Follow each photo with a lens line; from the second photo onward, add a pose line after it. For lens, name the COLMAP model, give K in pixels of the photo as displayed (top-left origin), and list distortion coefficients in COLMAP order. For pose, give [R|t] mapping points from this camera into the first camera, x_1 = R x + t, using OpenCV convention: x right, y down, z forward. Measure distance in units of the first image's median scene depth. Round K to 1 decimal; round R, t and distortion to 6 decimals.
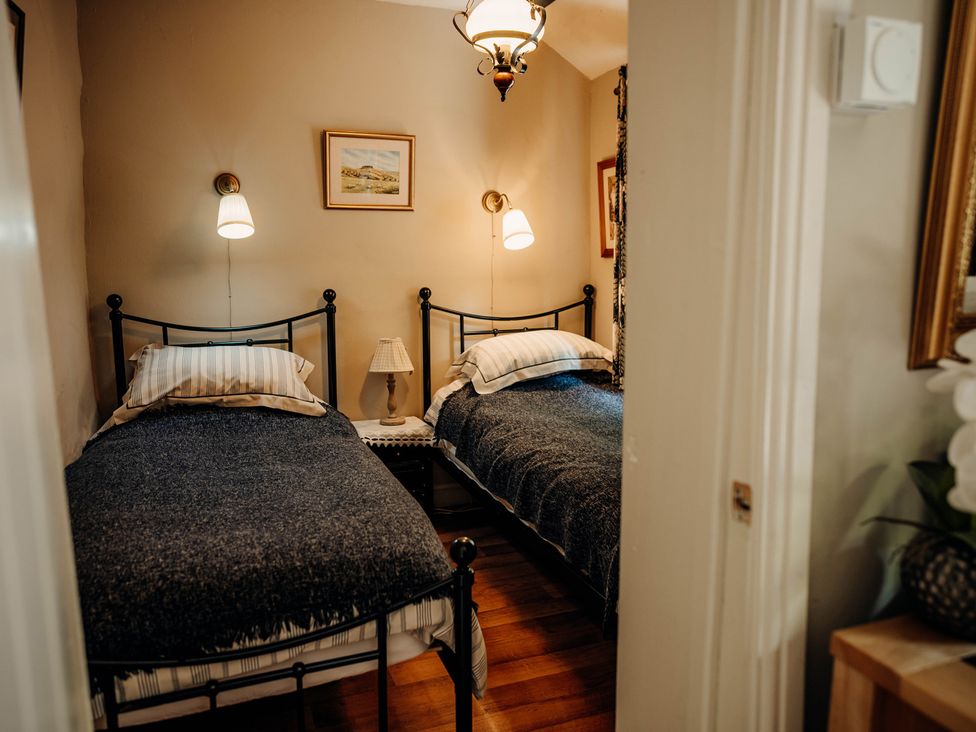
lens RADIAL K [[727.7, 0, 484.8], [0, 727.7, 360.6], [0, 0, 1]] dist [-0.042558, 0.063231]
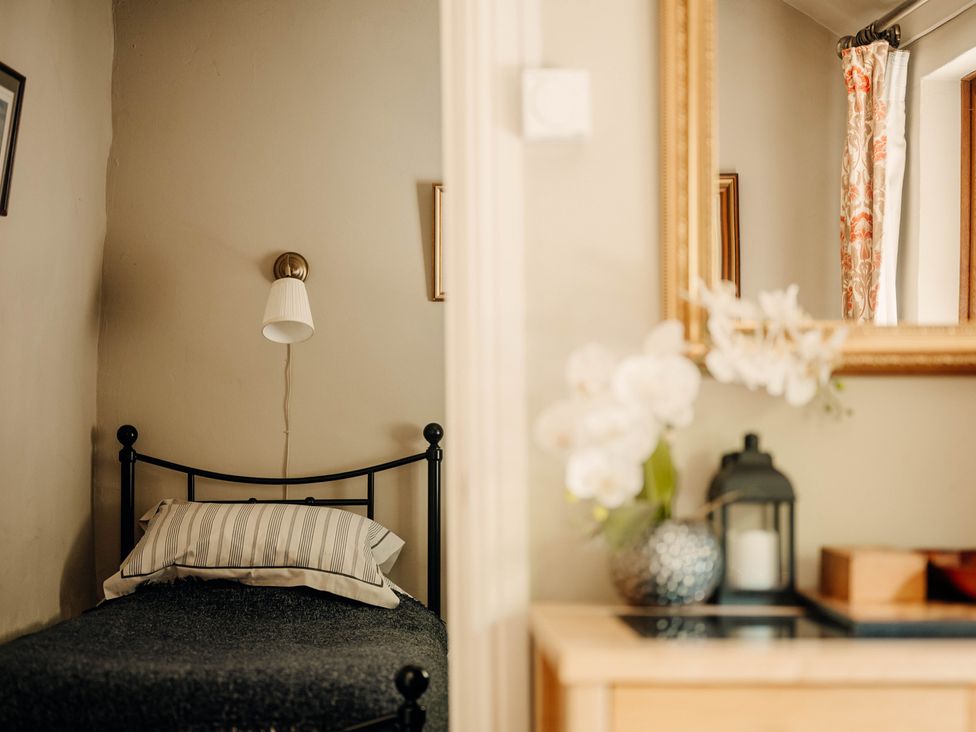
lens RADIAL K [[1673.1, 0, 488.0], [0, 1673.1, 366.0], [0, 0, 1]] dist [-0.044921, -0.074225]
pose [[0.943680, -0.019918, -0.330259, 0.385561], [-0.045177, 0.981080, -0.188257, 0.154016], [0.327760, 0.192575, 0.924926, -0.430893]]
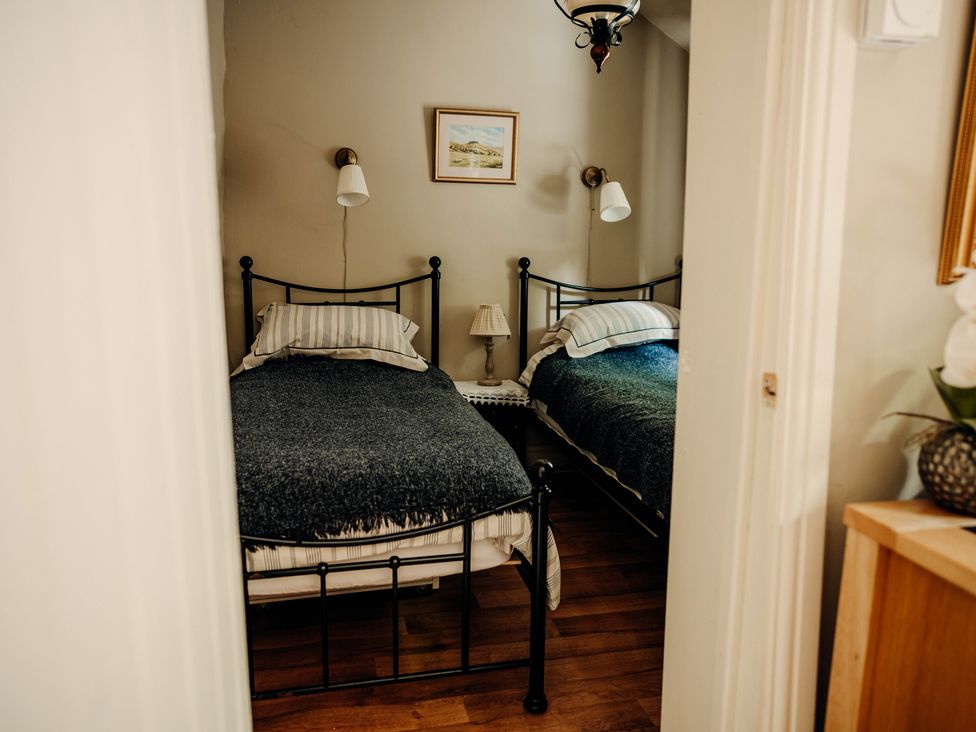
lens RADIAL K [[727.7, 0, 484.8], [0, 727.7, 360.6], [0, 0, 1]] dist [-0.042558, 0.063231]
pose [[0.989154, 0.034744, -0.142712, 0.021210], [-0.033118, 0.999357, 0.013753, 0.046228], [0.143098, -0.008878, 0.989669, -0.066542]]
